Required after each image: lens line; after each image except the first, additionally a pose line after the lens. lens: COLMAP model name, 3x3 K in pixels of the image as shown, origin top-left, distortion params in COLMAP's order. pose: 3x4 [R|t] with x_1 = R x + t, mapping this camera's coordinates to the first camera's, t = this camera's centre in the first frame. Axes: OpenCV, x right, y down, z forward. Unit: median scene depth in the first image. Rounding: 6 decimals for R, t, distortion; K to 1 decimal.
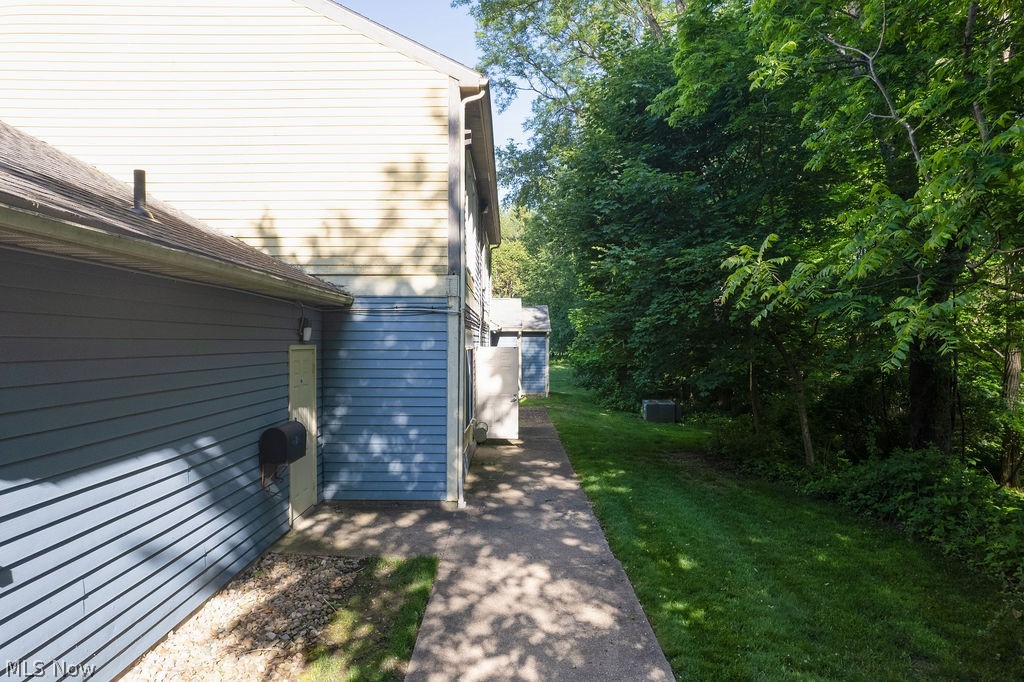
lens RADIAL K [[652.0, 0, 505.9], [0, 652.0, 345.7], [0, 0, 1]] dist [-0.087902, 0.064641]
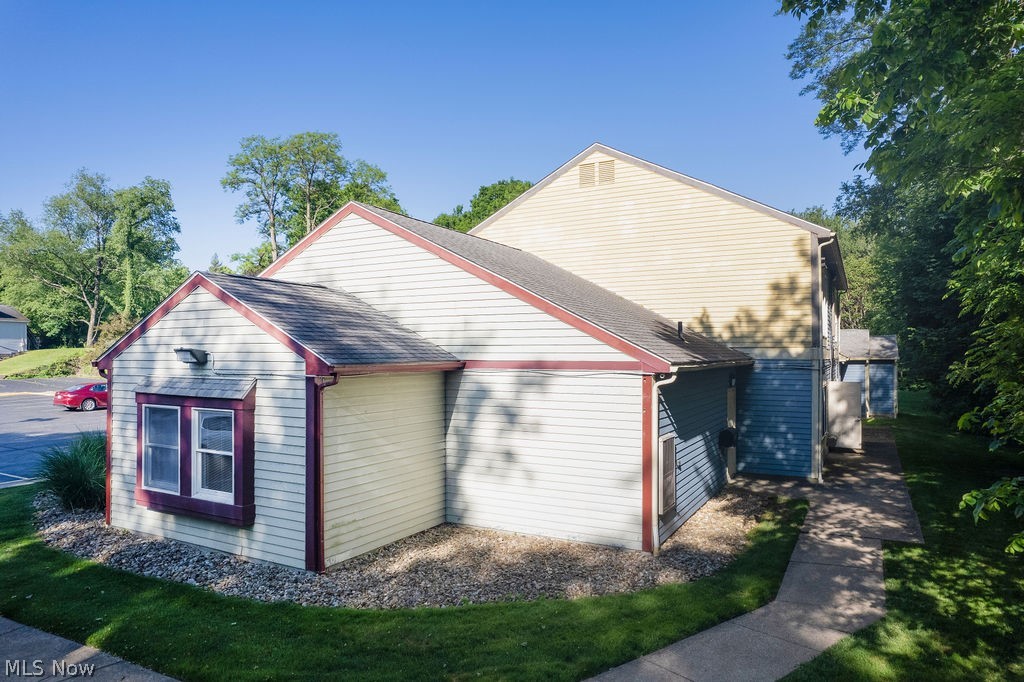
lens RADIAL K [[652.0, 0, 505.9], [0, 652.0, 345.7], [0, 0, 1]] dist [-0.087902, 0.064641]
pose [[0.875419, -0.004222, -0.483347, 0.023277], [-0.003452, 0.999882, -0.014986, -0.083217], [0.483353, 0.014788, 0.875300, -0.881278]]
